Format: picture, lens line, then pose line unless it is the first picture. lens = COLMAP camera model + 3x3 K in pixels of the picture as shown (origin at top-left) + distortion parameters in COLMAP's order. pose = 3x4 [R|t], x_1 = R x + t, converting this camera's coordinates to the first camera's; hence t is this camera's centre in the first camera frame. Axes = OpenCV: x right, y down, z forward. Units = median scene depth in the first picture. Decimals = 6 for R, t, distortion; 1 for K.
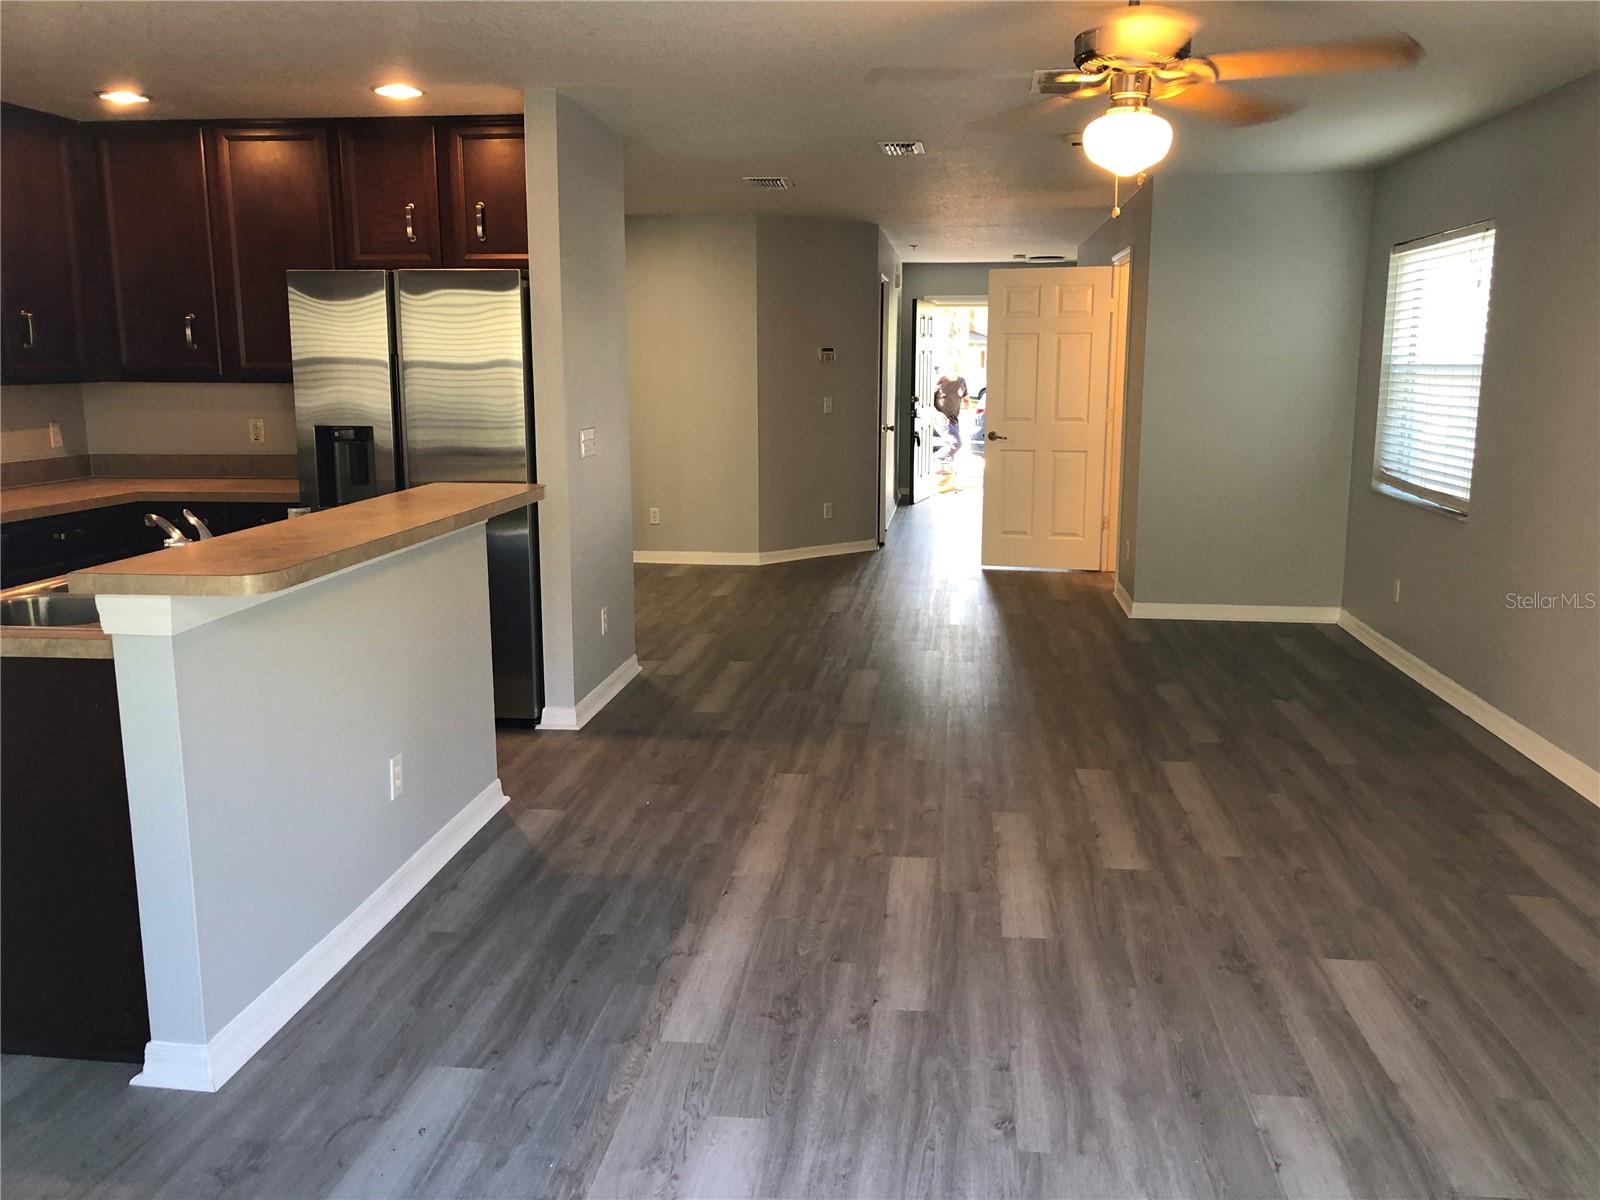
lens RADIAL K [[1300.4, 0, 800.0], [0, 1300.4, 579.9], [0, 0, 1]] dist [0.022885, -0.013611]
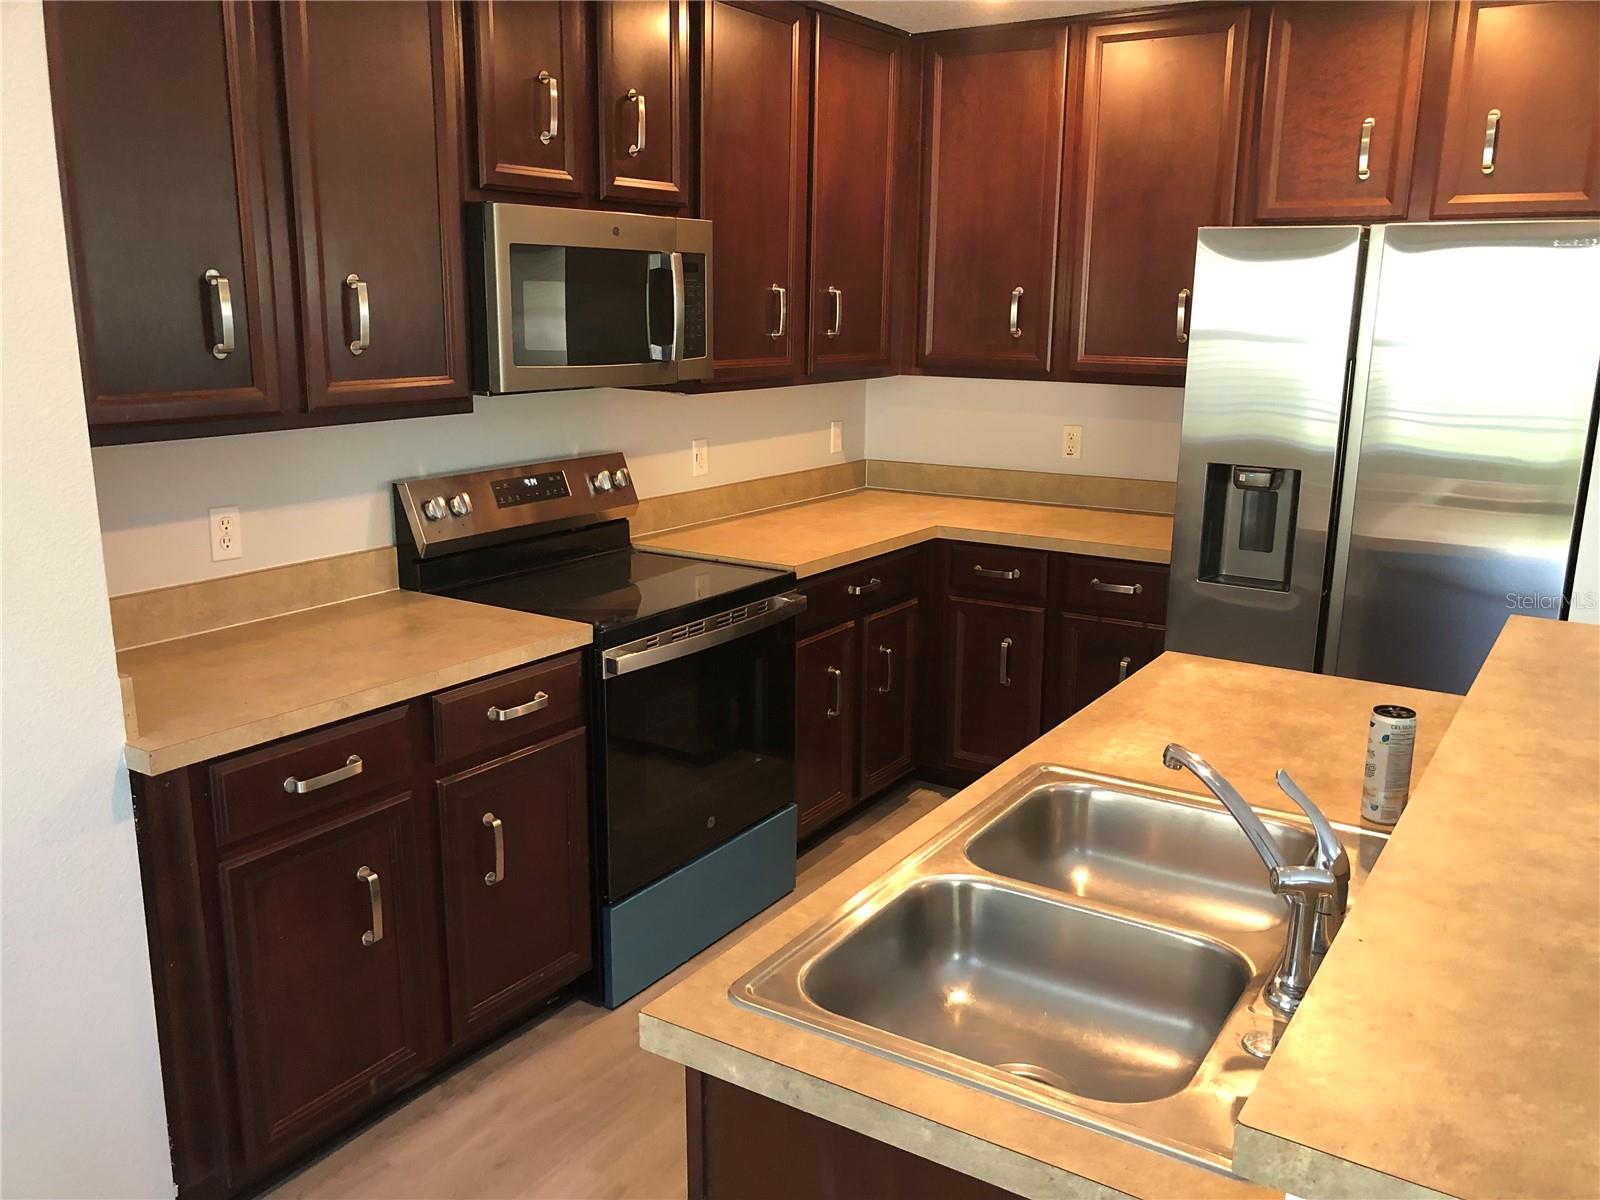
lens RADIAL K [[1302.5, 0, 814.5], [0, 1302.5, 600.8], [0, 0, 1]] dist [0.010108, -0.004599]
pose [[0.895166, 0.107385, -0.432605, -0.289627], [-0.083071, 0.993734, 0.074781, -0.091232], [0.437925, -0.031004, 0.898477, 0.347494]]
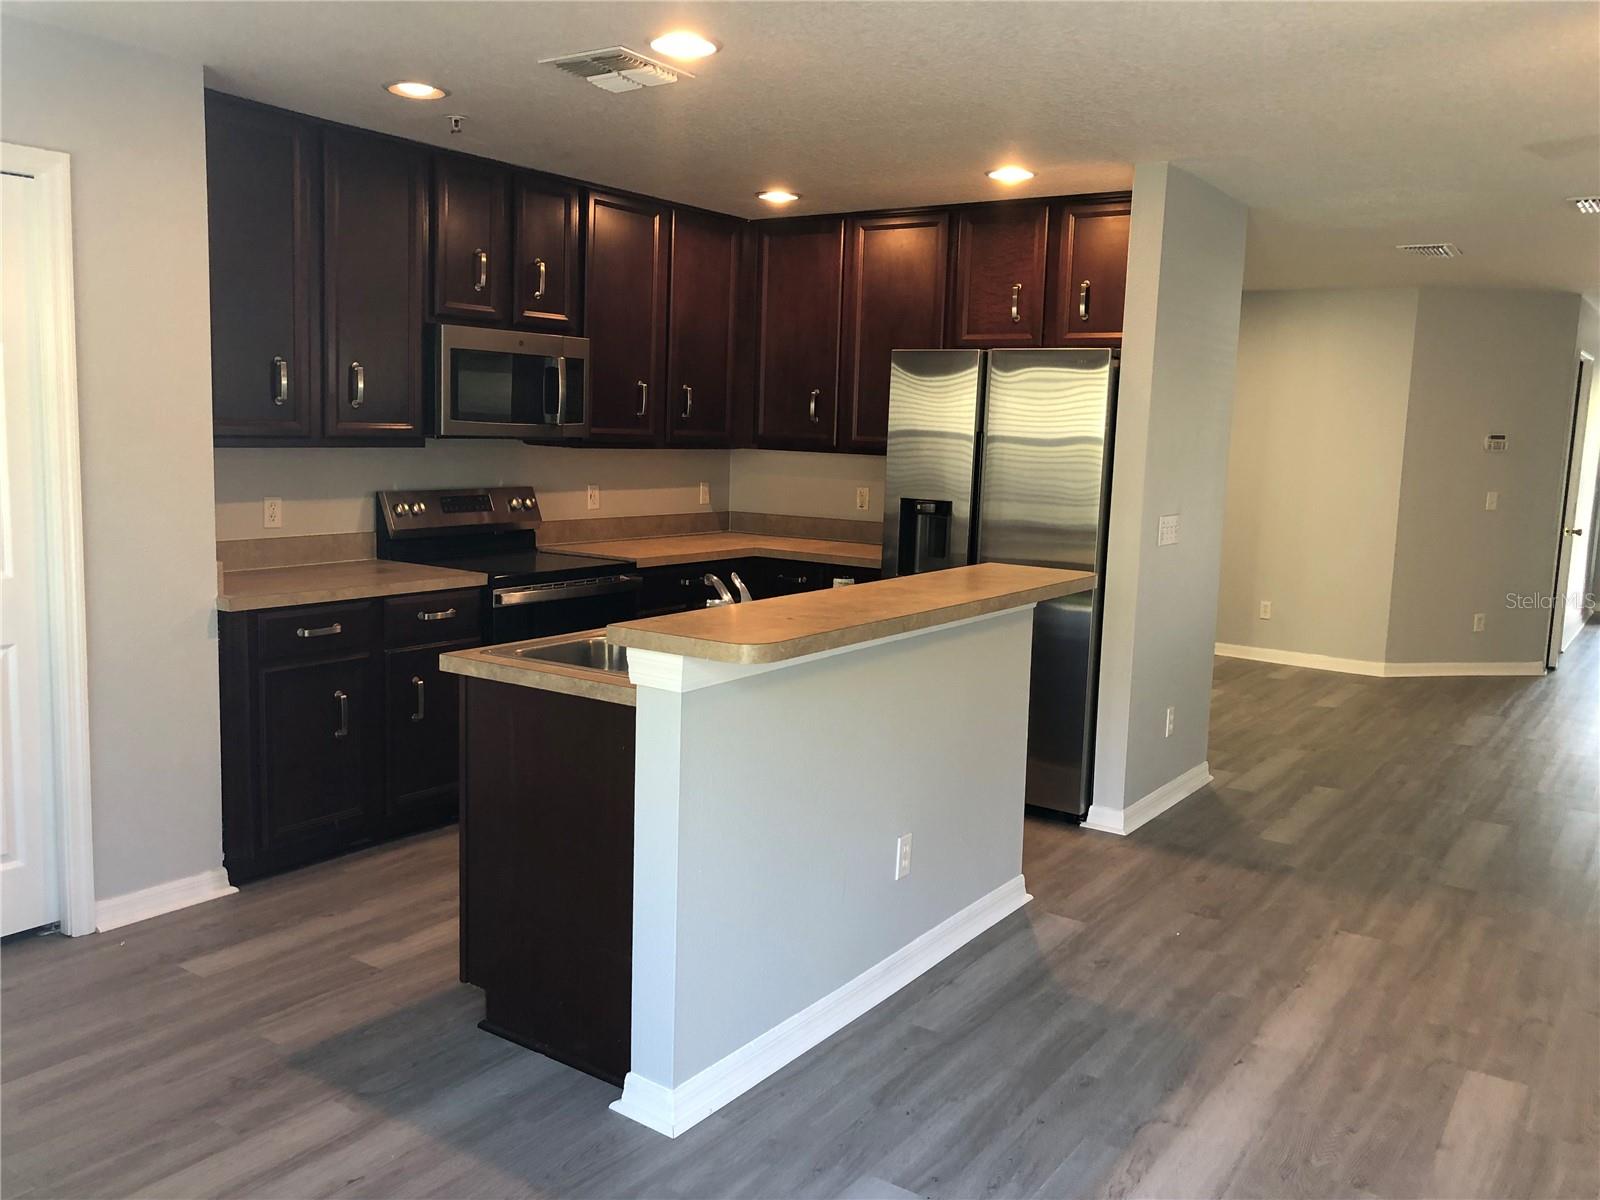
lens RADIAL K [[1300.4, 0, 800.0], [0, 1300.4, 579.9], [0, 0, 1]] dist [0.022885, -0.013611]
pose [[0.881279, 0.083375, -0.465183, 0.048772], [-0.109175, 0.993607, -0.028745, -0.016182], [0.459813, 0.076119, 0.884748, 0.058843]]
